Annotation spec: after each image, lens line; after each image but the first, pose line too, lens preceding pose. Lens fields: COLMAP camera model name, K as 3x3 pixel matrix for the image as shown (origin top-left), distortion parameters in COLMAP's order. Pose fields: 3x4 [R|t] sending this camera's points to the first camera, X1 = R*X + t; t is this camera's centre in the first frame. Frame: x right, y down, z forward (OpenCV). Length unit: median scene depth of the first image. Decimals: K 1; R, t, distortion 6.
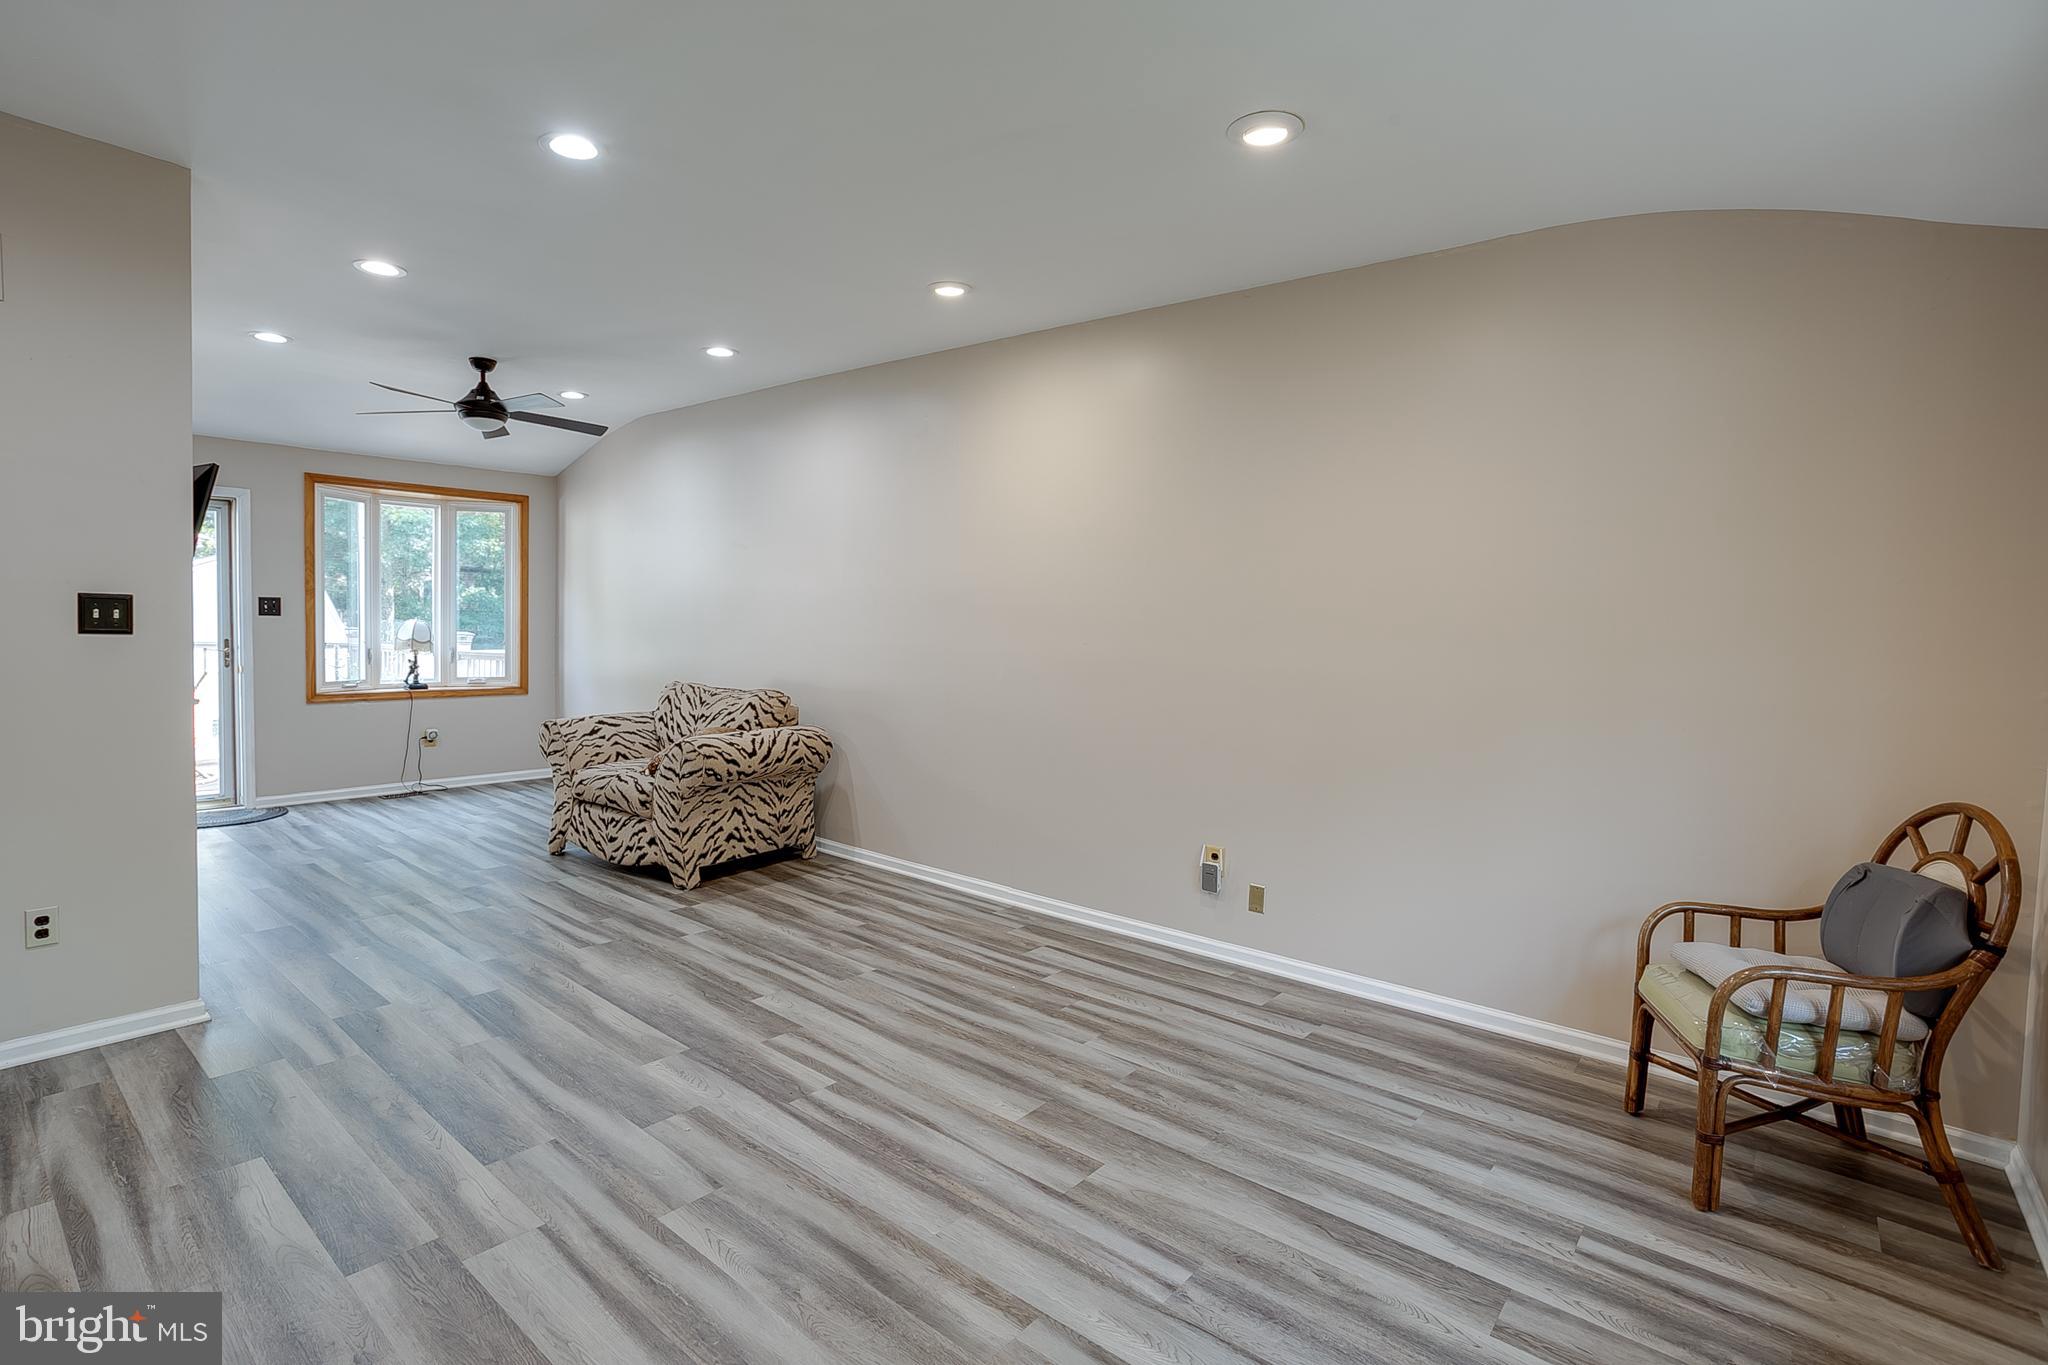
lens RADIAL K [[974.4, 0, 994.8], [0, 974.4, 668.5], [0, 0, 1]] dist [-0.048348, 0.023723]
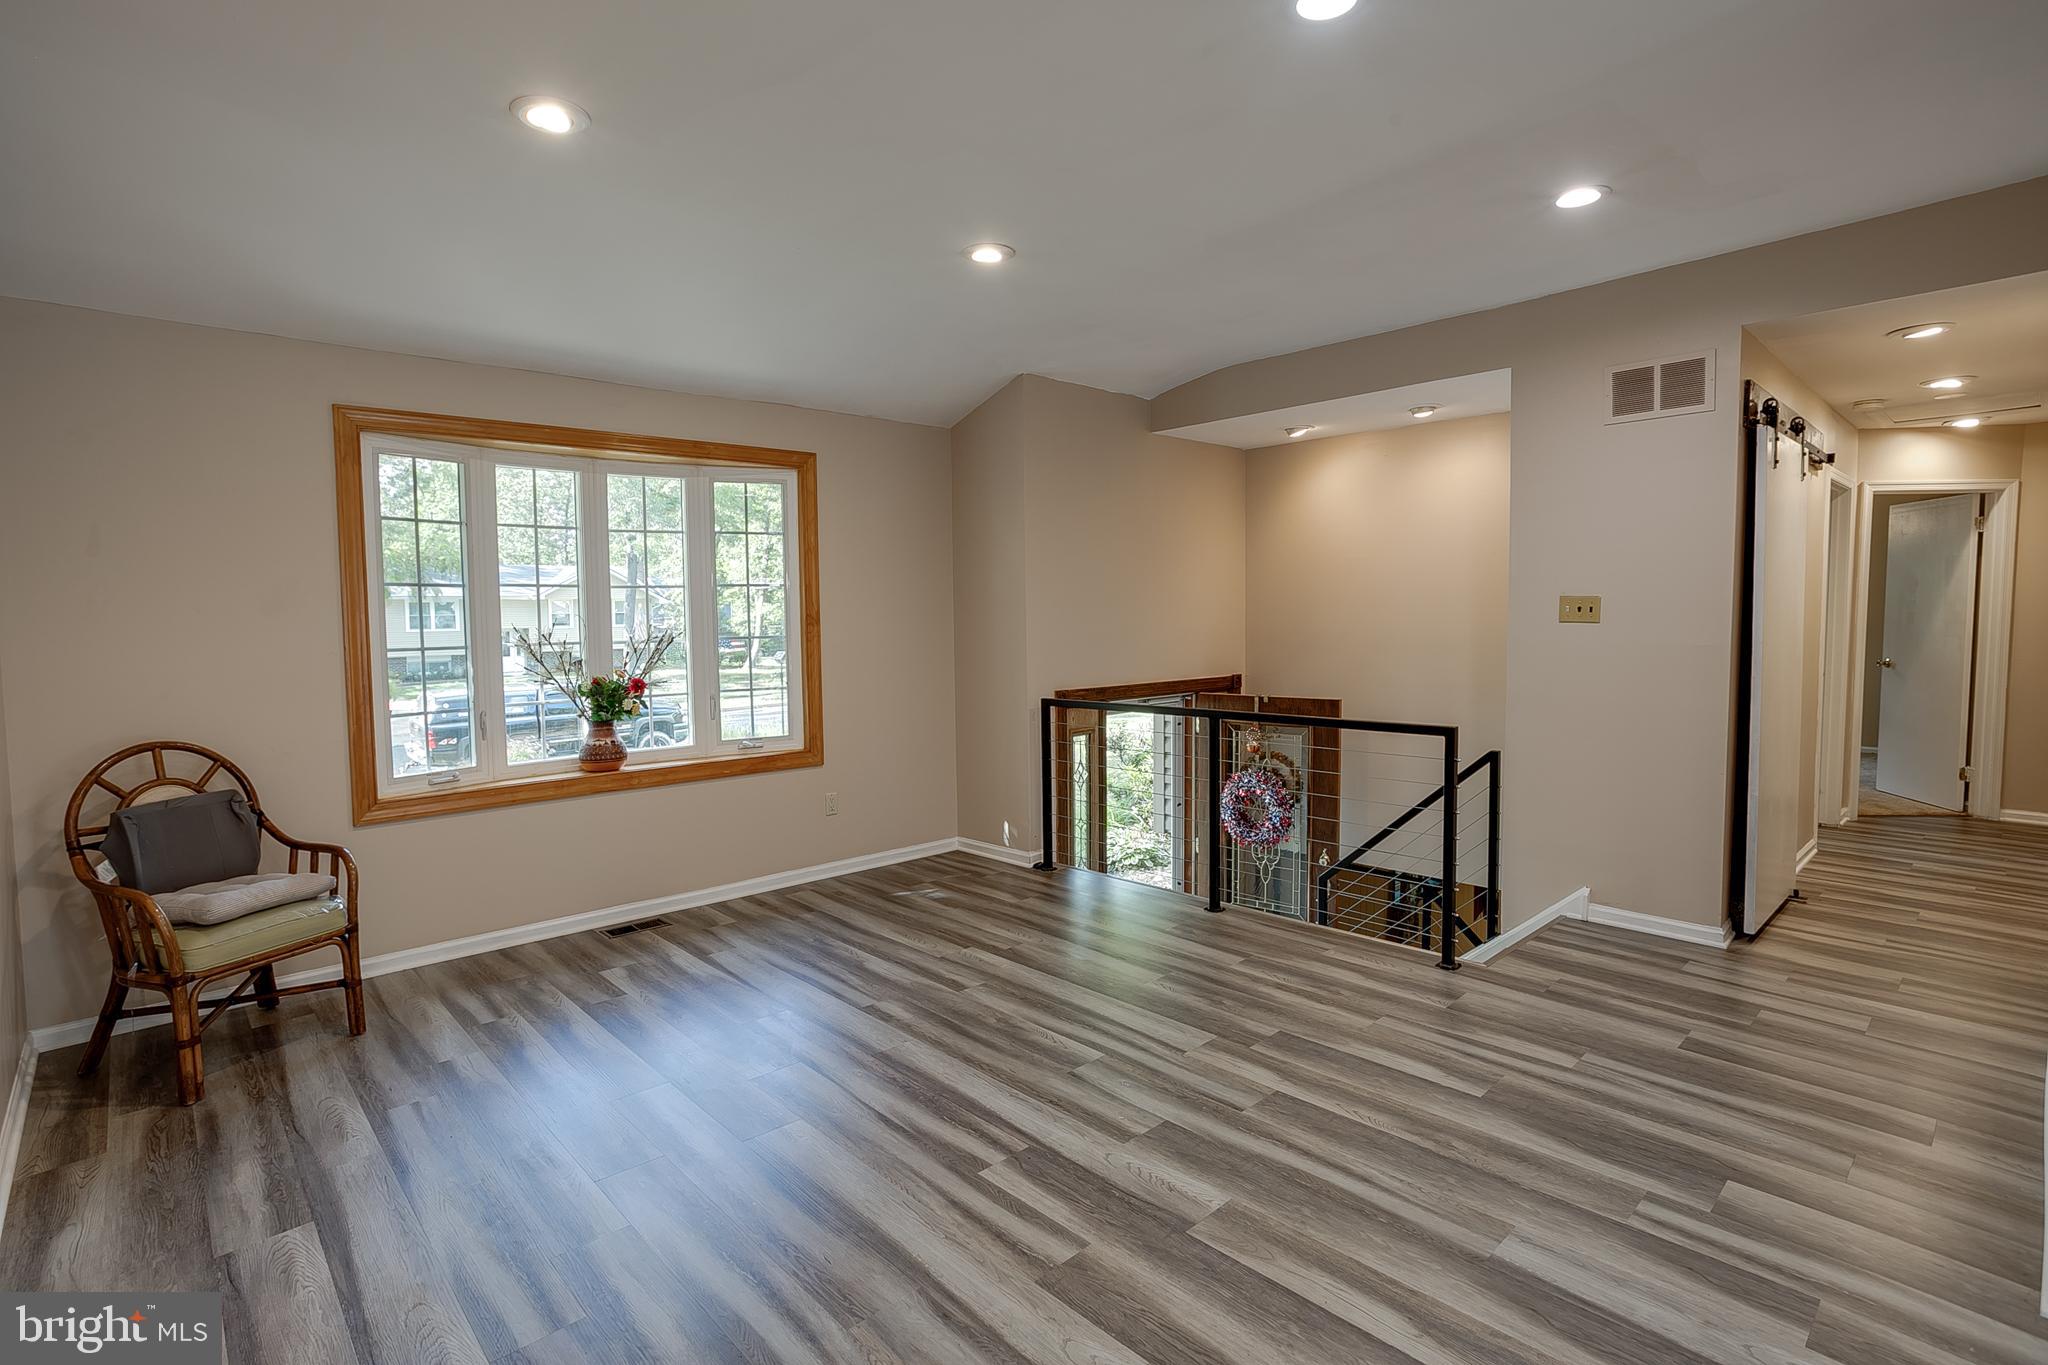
lens RADIAL K [[1004.6, 0, 1031.8], [0, 1004.6, 667.4], [0, 0, 1]] dist [-0.060918, 0.065808]
pose [[-0.995629, -0.015605, 0.092080, -0.164952], [-0.005115, 0.993573, 0.113082, -0.060882], [-0.093253, 0.112117, -0.989310, 1.049937]]
